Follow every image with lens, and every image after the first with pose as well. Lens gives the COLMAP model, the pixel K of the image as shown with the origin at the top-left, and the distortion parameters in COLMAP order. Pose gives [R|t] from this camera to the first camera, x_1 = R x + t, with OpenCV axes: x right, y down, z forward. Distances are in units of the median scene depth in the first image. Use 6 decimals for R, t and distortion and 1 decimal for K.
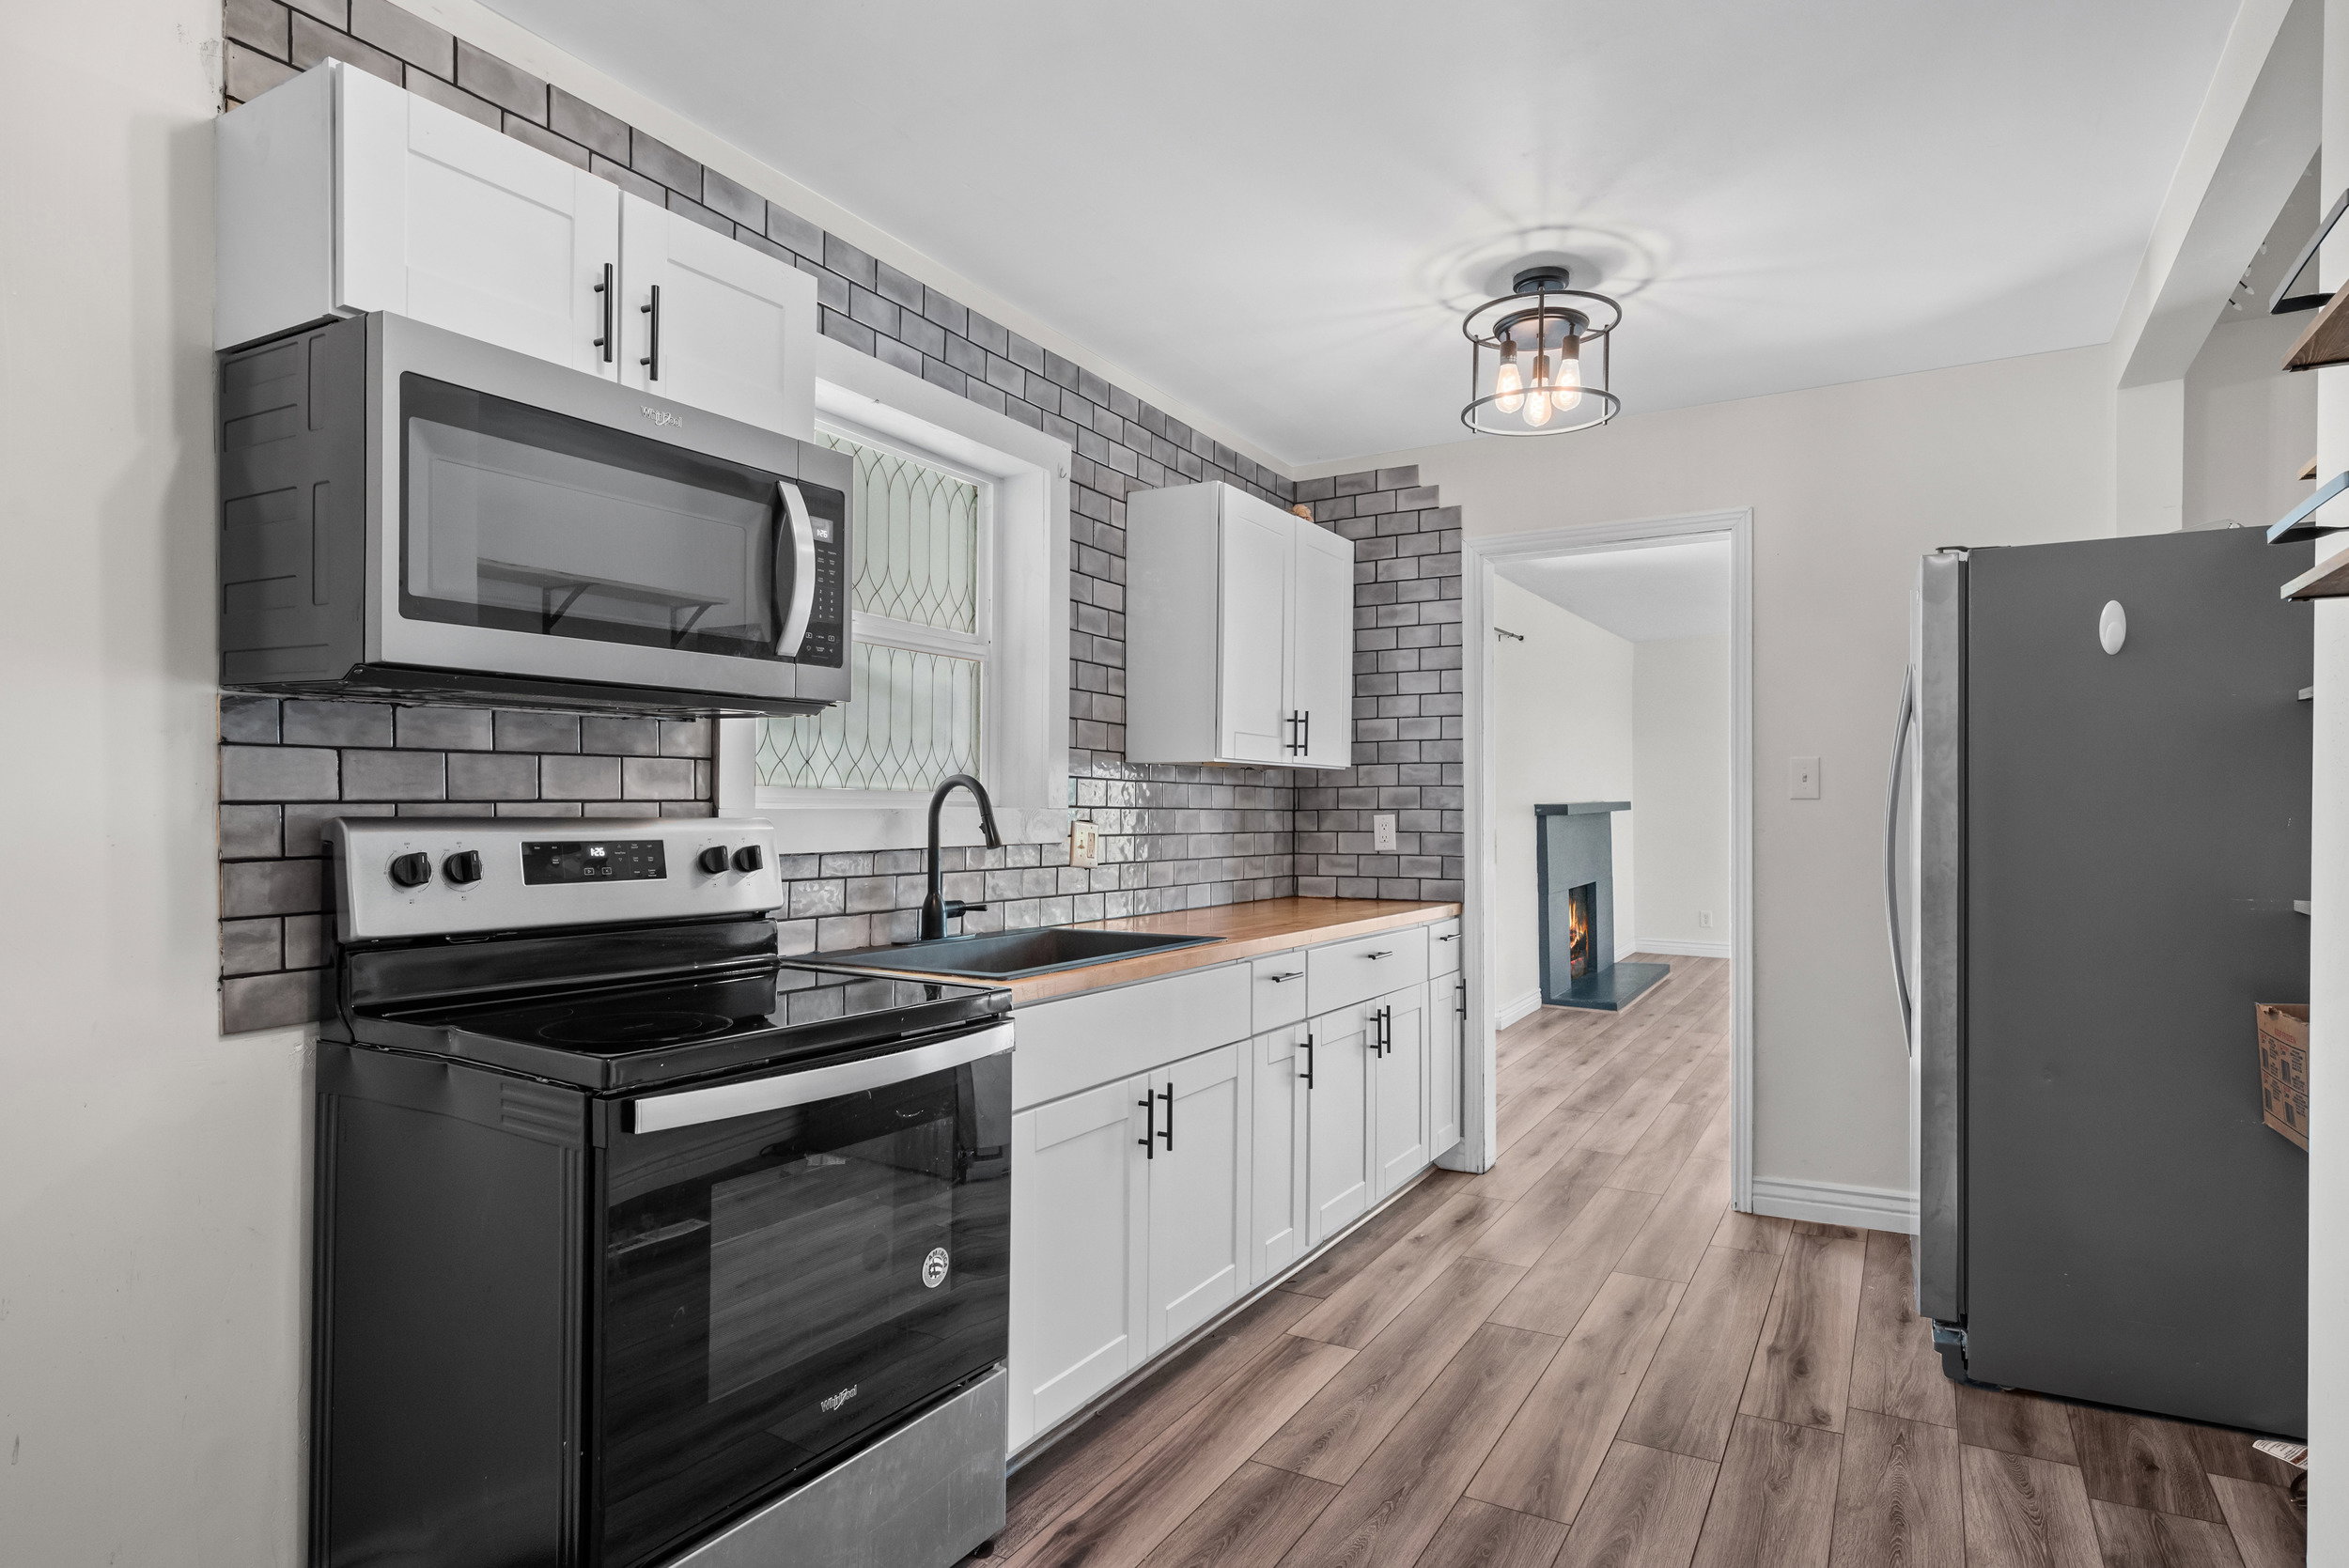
lens RADIAL K [[1281.9, 0, 1182.3], [0, 1281.9, 822.8], [0, 0, 1]] dist [0.000460, -0.000461]
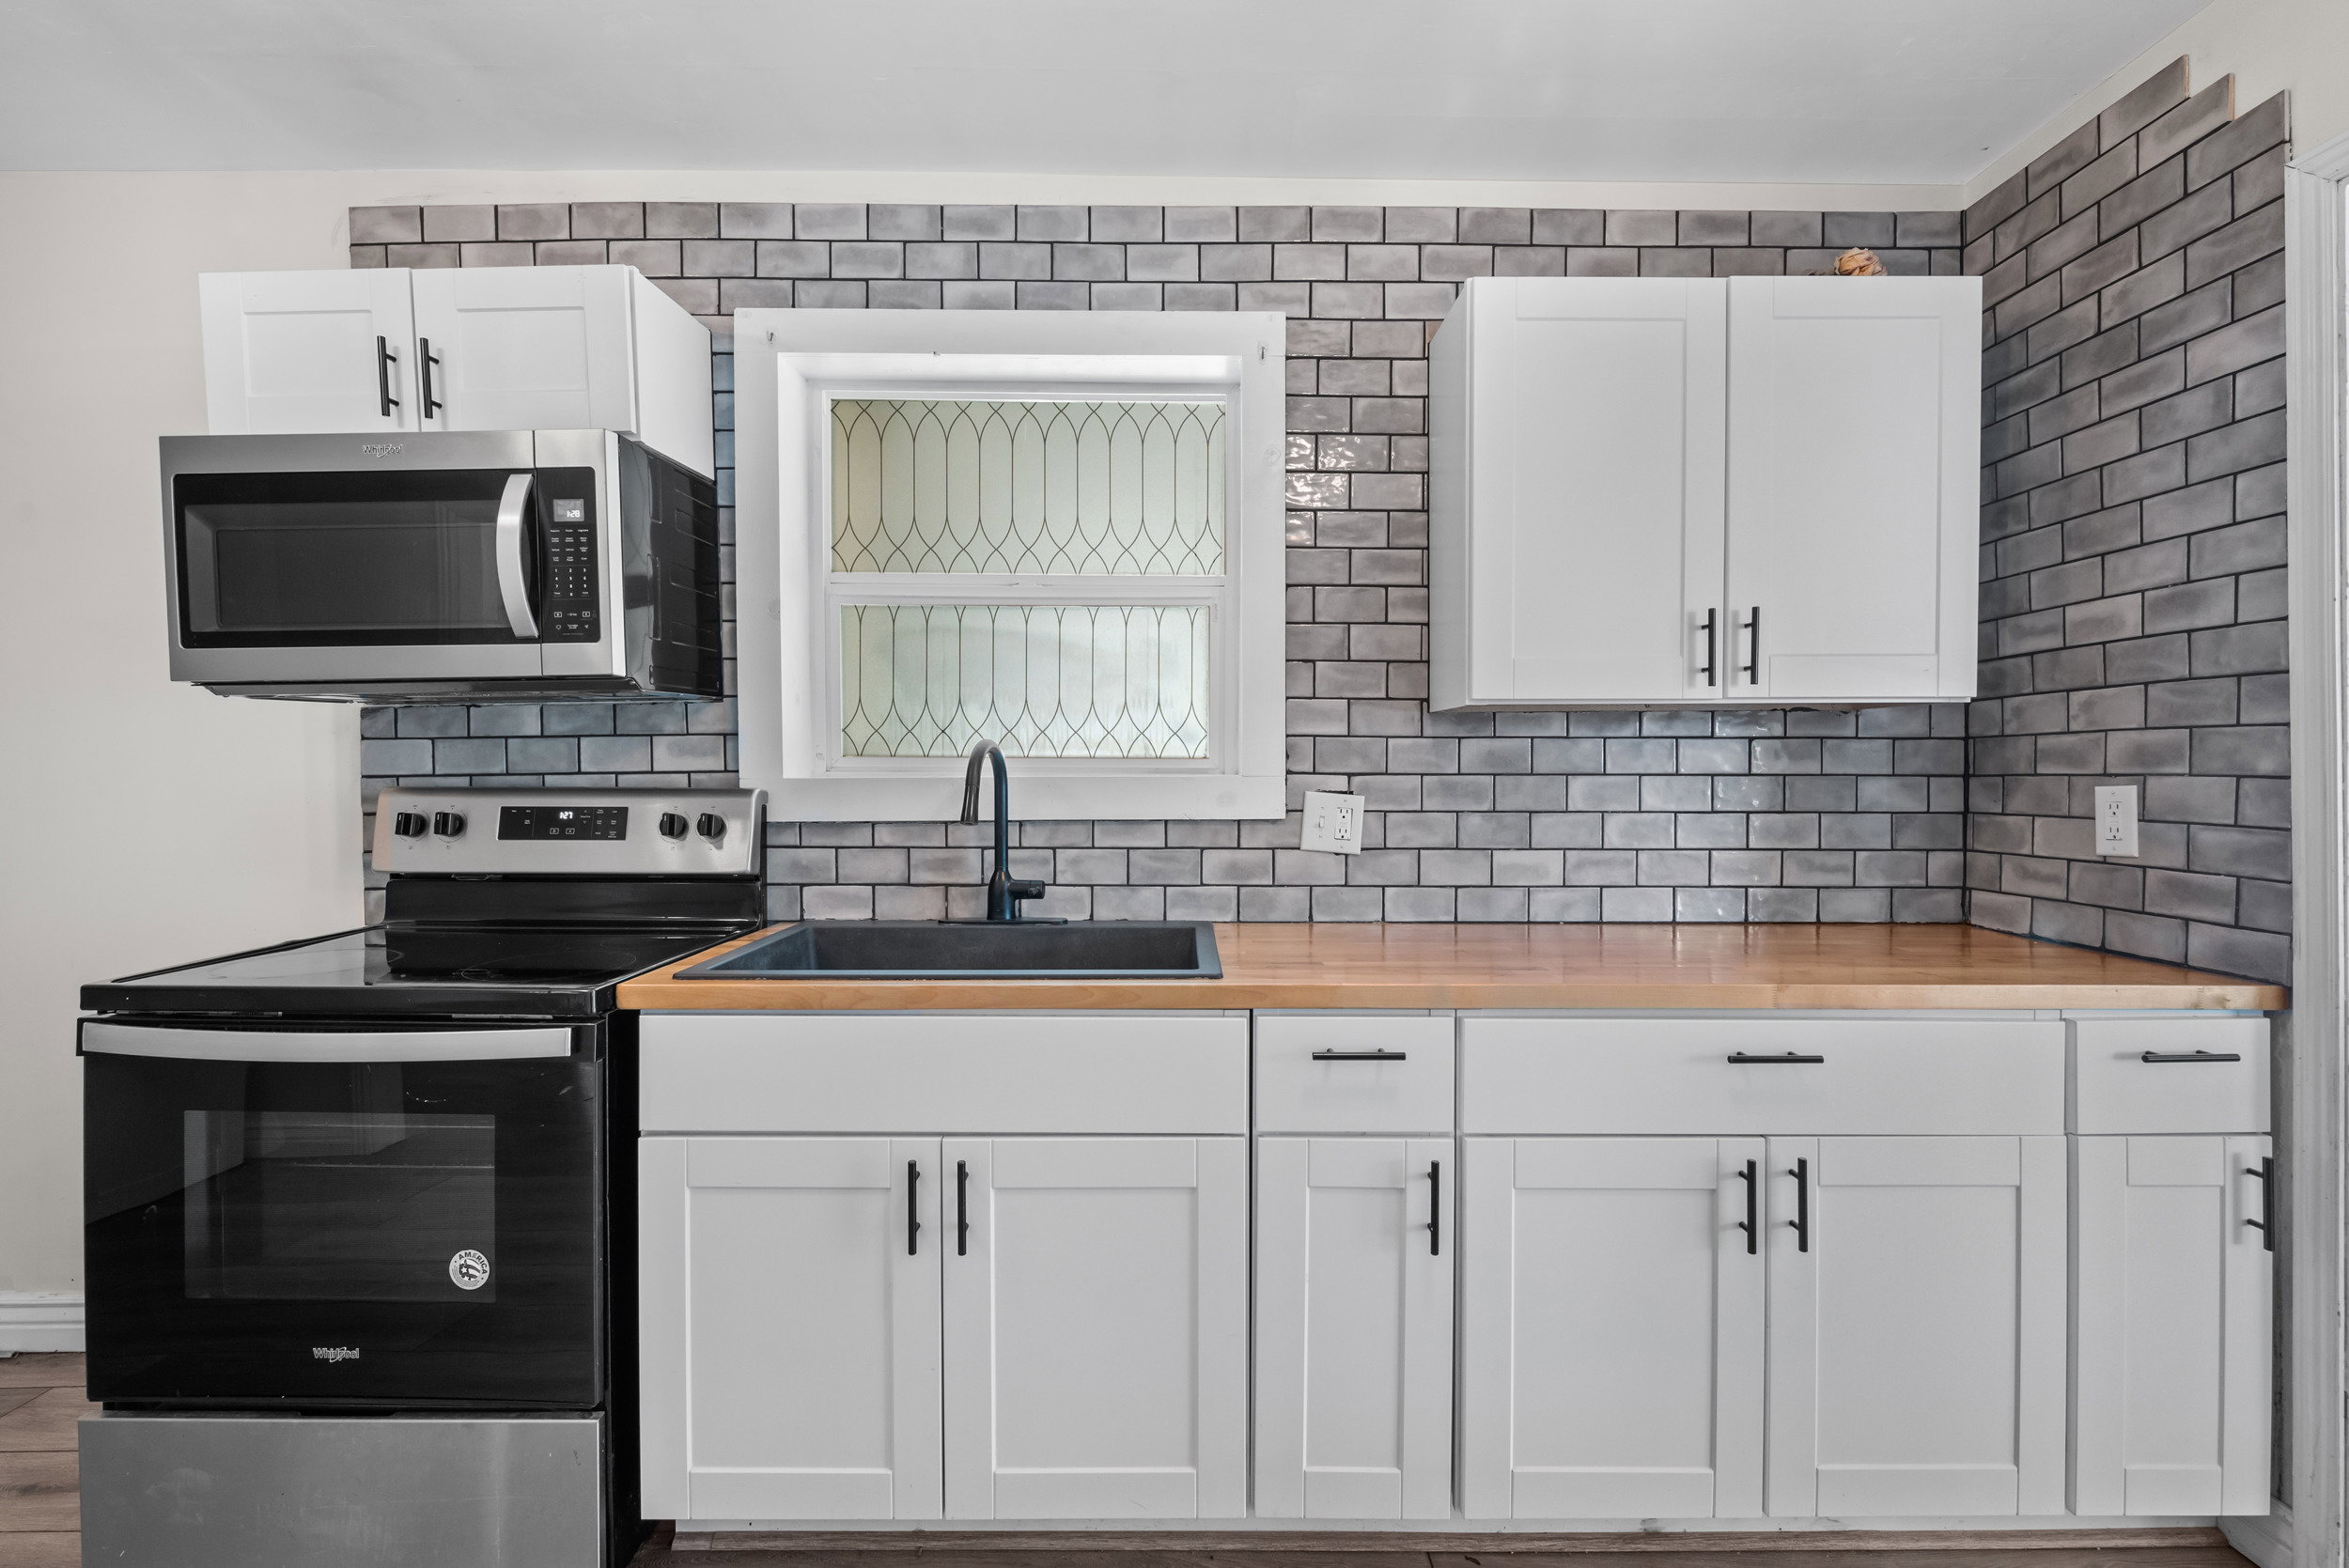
lens RADIAL K [[1015.5, 0, 1174.5], [0, 1015.5, 784.0], [0, 0, 1]] dist [-0.002959, 0.000230]
pose [[0.506397, 0.009663, -0.862246, 0.453649], [-0.004855, 0.999953, 0.008355, -0.012213], [0.862287, -0.000045, 0.506420, 0.683453]]
